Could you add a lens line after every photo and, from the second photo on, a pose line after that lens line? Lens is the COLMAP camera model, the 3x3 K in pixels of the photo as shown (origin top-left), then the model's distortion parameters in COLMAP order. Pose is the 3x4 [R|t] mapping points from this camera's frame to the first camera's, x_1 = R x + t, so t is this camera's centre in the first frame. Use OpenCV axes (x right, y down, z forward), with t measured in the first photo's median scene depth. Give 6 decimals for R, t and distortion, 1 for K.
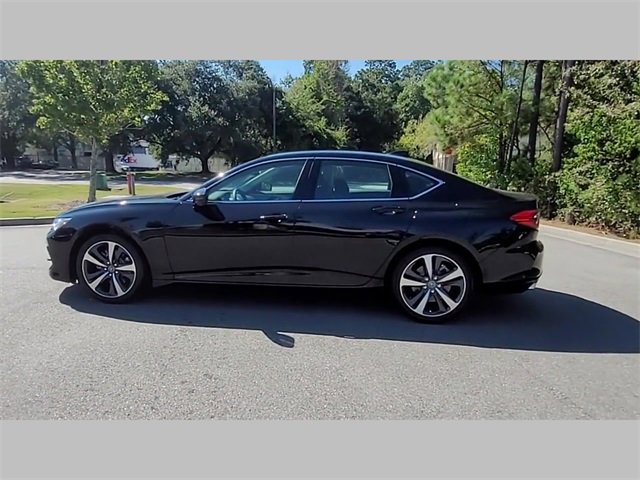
lens RADIAL K [[448.6, 0, 311.1], [0, 448.6, 242.6], [0, 0, 1]] dist [-0.008698, -0.001379]
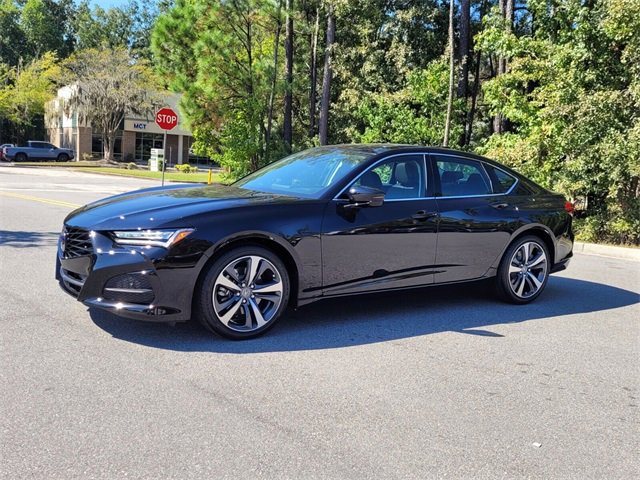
lens RADIAL K [[640.1, 0, 331.0], [0, 640.1, 238.5], [0, 0, 1]] dist [0.020189, 0.012098]
pose [[0.737014, -0.060108, 0.673199, -0.320824], [0.069742, 0.997484, 0.012710, -0.010812], [-0.672270, 0.037583, 0.739352, 0.033397]]
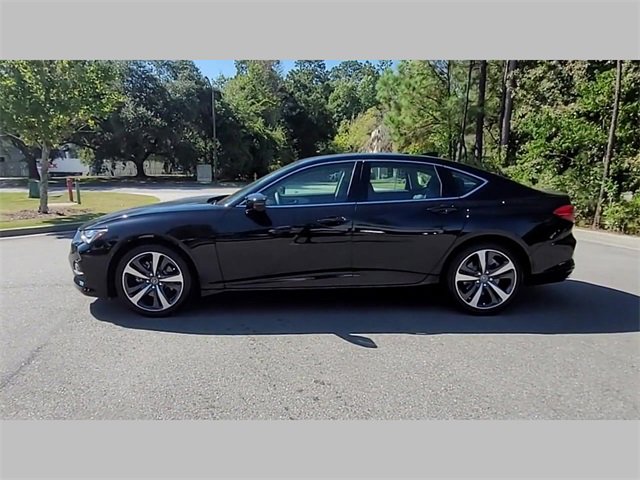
lens RADIAL K [[448.6, 0, 311.1], [0, 448.6, 242.6], [0, 0, 1]] dist [-0.008698, -0.001379]
pose [[0.989284, -0.043994, 0.139219, -0.074732], [0.044122, 0.999024, 0.002173, -0.002928], [-0.139178, 0.003993, 0.990259, 0.003513]]
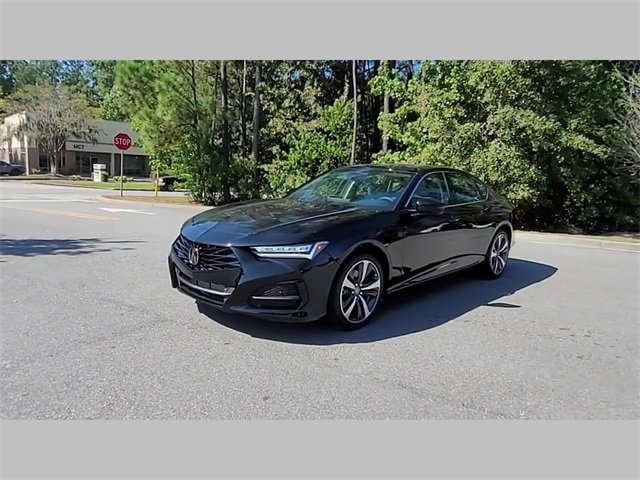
lens RADIAL K [[448.6, 0, 311.1], [0, 448.6, 242.6], [0, 0, 1]] dist [-0.008698, -0.001379]
pose [[0.575879, -0.119398, 0.808769, -0.371775], [0.104891, 0.991892, 0.071746, -0.034385], [-0.810779, 0.043516, 0.583733, 0.164242]]
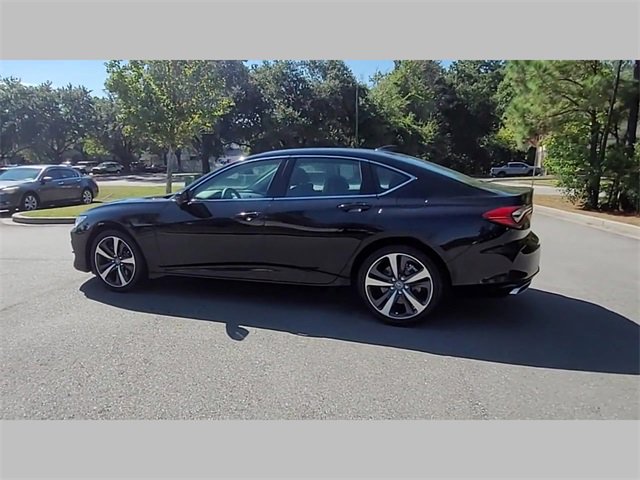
lens RADIAL K [[442.4, 0, 295.4], [0, 442.4, 249.5], [0, 0, 1]] dist [-0.007651, -0.001121]
pose [[0.972228, 0.016916, -0.233424, 0.074114], [-0.012142, 0.999687, 0.021874, -0.000119], [0.233721, -0.018432, 0.972129, 0.009239]]
